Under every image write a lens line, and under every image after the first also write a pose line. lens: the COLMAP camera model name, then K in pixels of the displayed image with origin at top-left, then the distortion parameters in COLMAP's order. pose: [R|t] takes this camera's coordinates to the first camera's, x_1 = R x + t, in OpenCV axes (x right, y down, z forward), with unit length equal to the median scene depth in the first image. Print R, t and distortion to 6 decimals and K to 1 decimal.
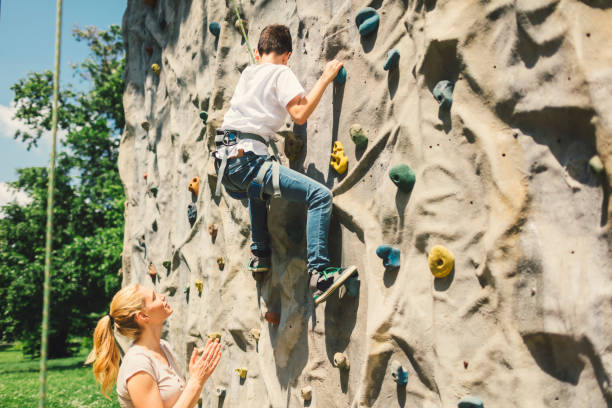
lens RADIAL K [[580.0, 0, 307.4], [0, 580.0, 202.5], [0, 0, 1]] dist [0.007333, -0.003336]
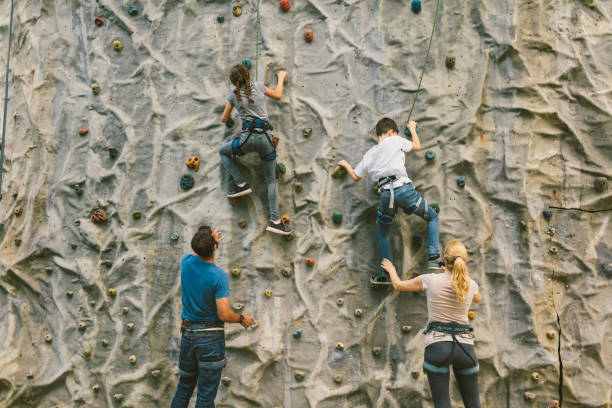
lens RADIAL K [[580.0, 0, 307.4], [0, 580.0, 202.5], [0, 0, 1]] dist [0.007333, -0.003336]
pose [[0.686070, 0.137649, 0.714396, -1.792175], [-0.183879, 0.982866, -0.012789, 0.057408], [-0.703915, -0.122588, 0.699625, -0.281270]]
